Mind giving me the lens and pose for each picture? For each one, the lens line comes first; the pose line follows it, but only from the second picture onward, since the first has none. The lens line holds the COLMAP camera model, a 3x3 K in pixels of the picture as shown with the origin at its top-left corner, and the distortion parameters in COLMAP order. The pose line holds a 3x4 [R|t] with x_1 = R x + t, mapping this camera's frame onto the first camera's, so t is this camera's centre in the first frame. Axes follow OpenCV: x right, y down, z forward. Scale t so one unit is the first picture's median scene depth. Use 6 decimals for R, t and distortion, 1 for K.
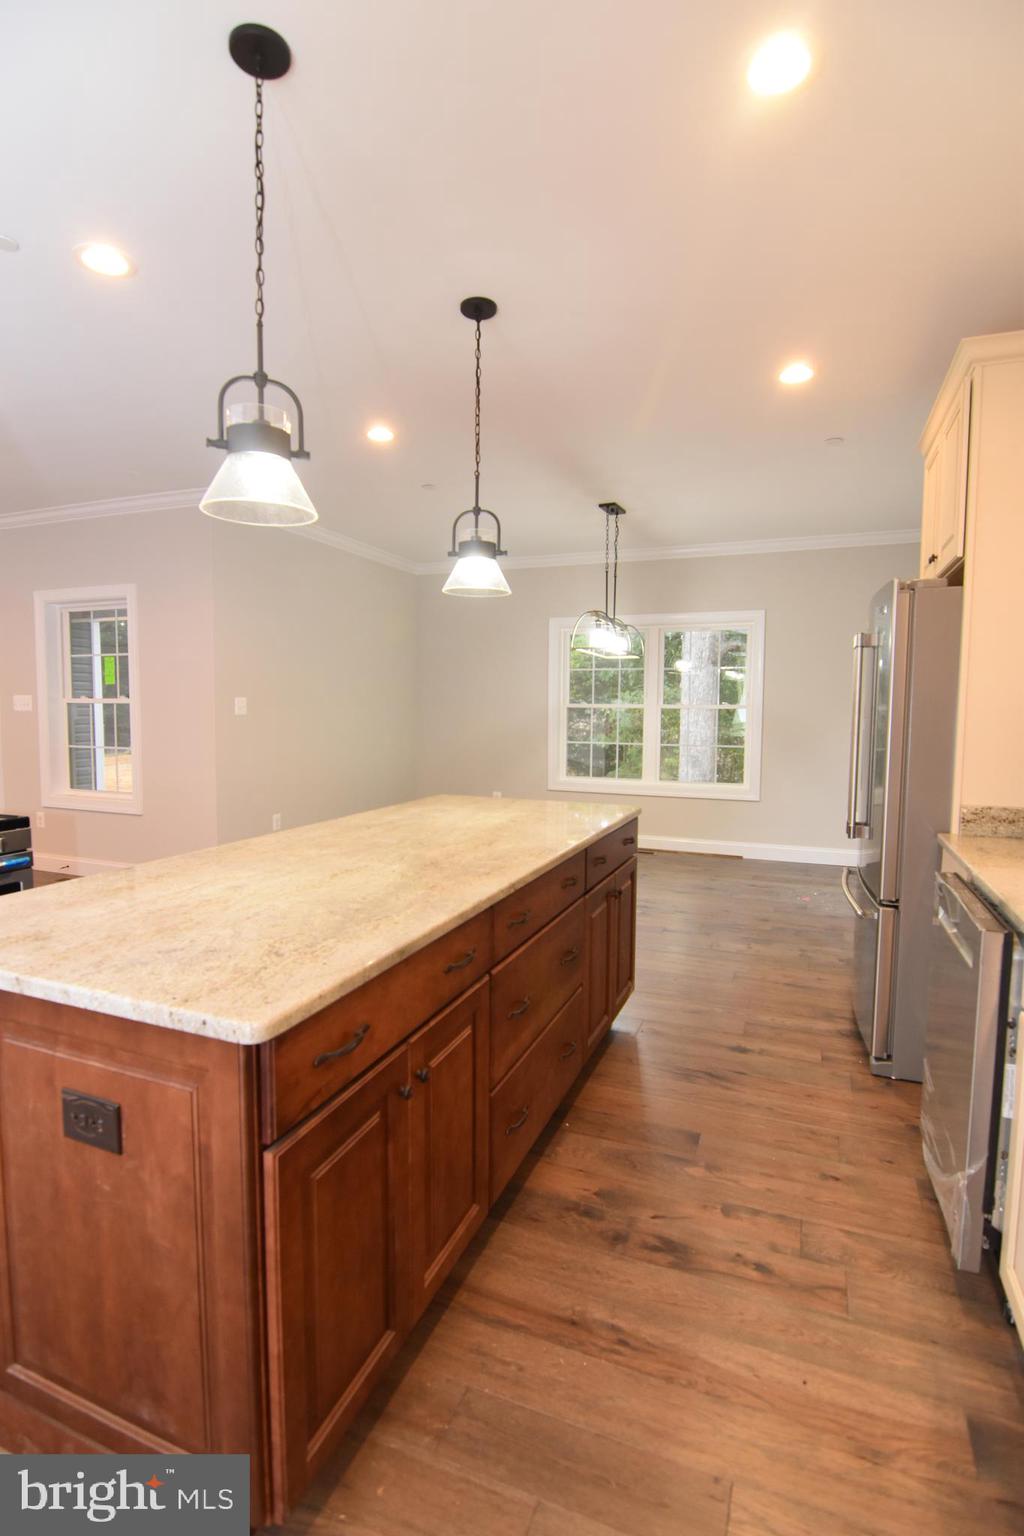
lens RADIAL K [[740.3, 0, 512.0], [0, 740.3, 768.0], [0, 0, 1]] dist [-0.007127, -0.009616]
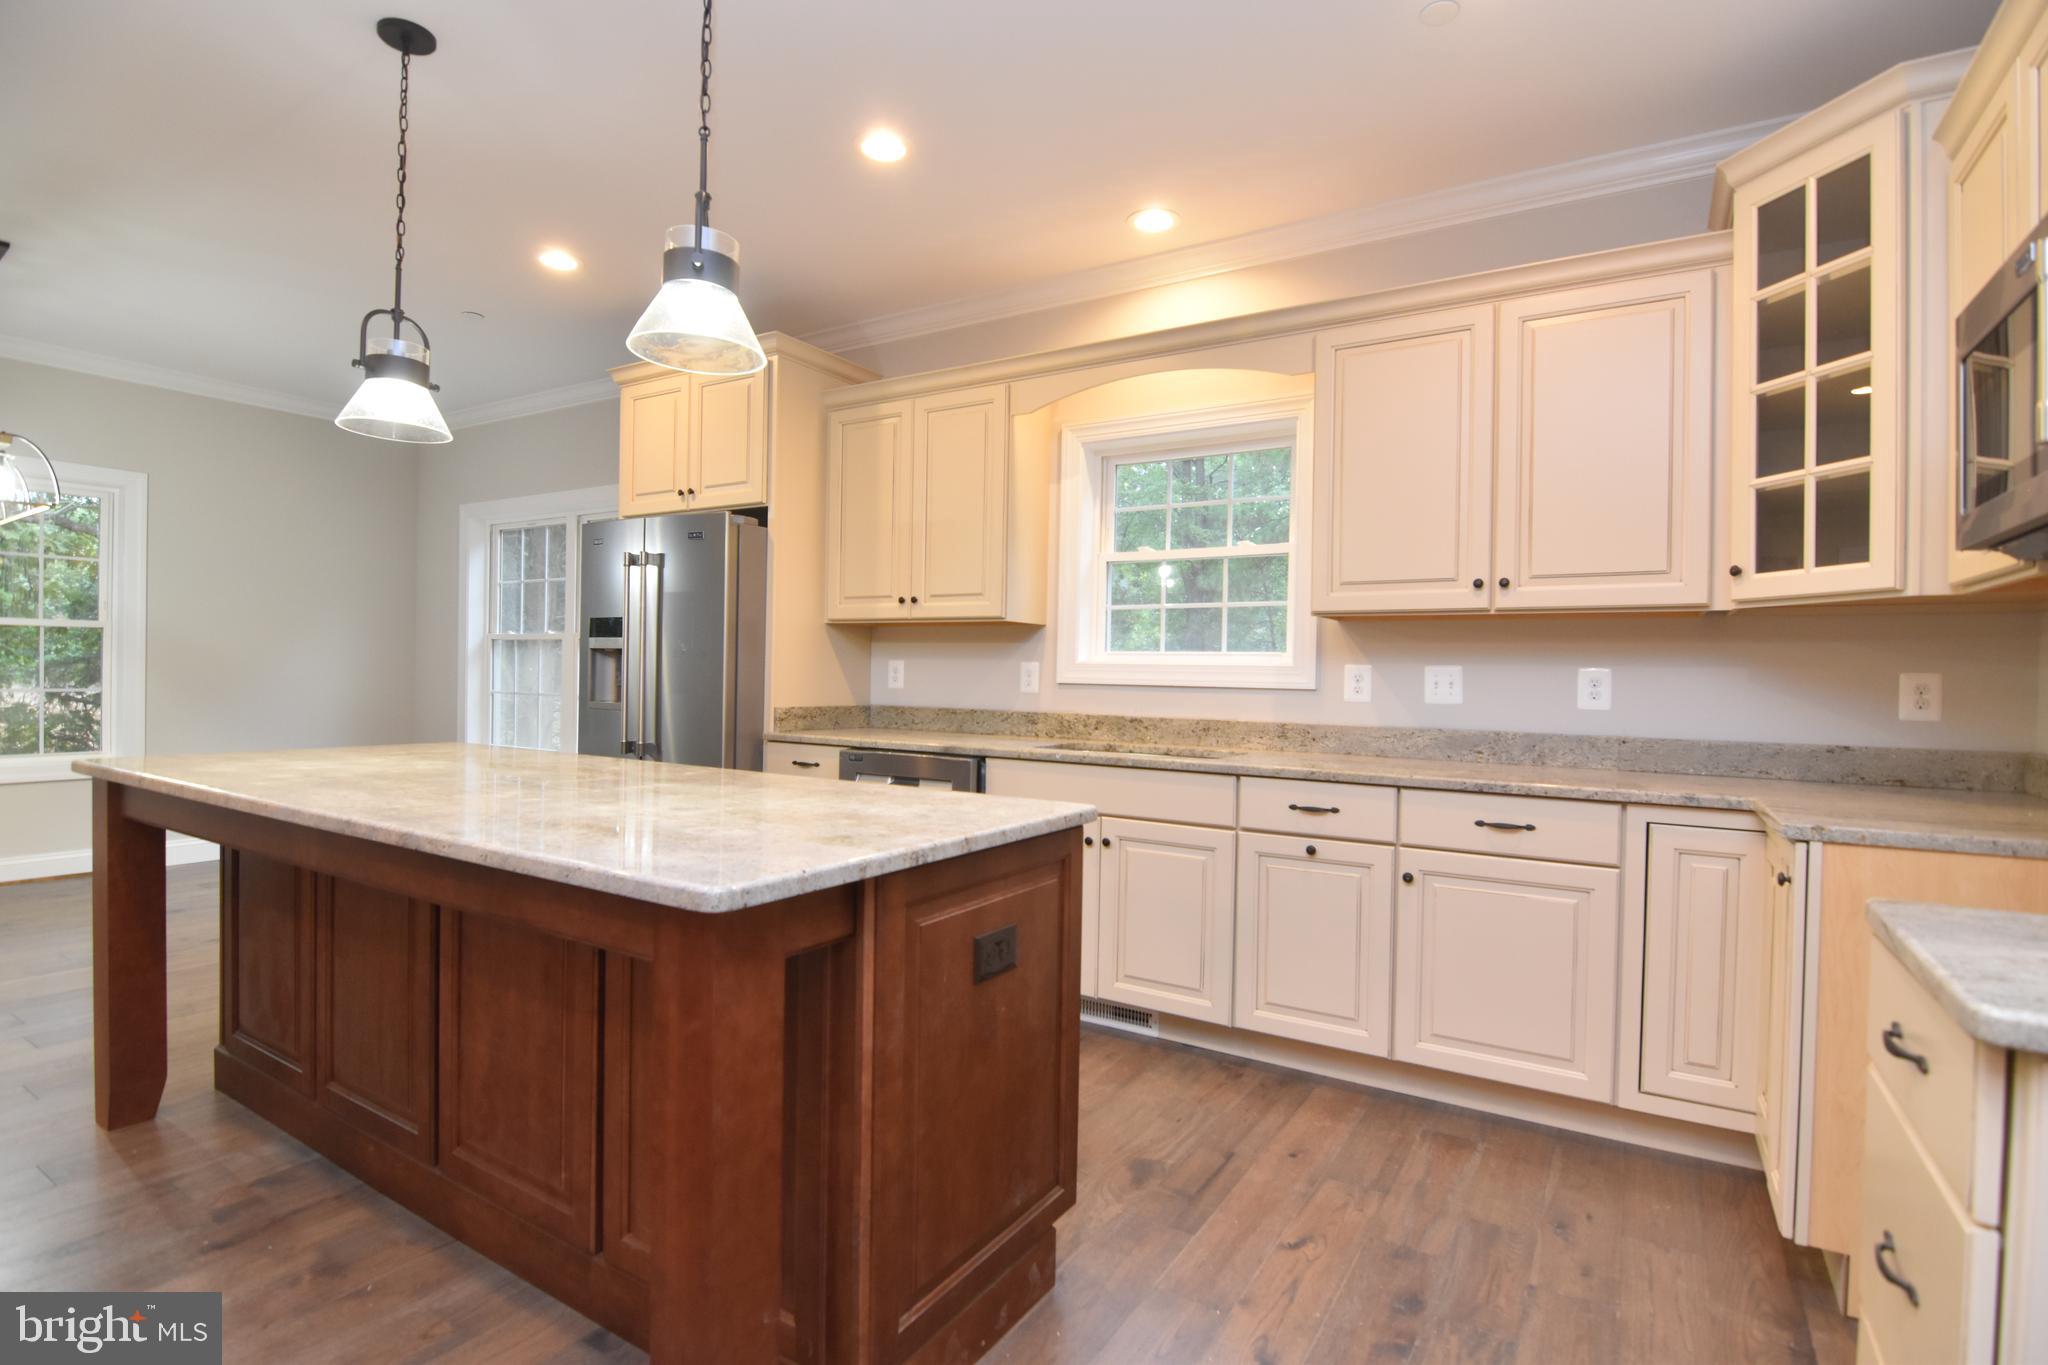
lens RADIAL K [[987.1, 0, 1030.1], [0, 987.1, 681.9], [0, 0, 1]] dist [-0.007127, -0.009616]
pose [[0.171655, -0.013320, 0.985067, -1.175034], [0.062018, 0.998071, 0.002689, 0.038385], [-0.983203, 0.060631, 0.172150, 0.383756]]
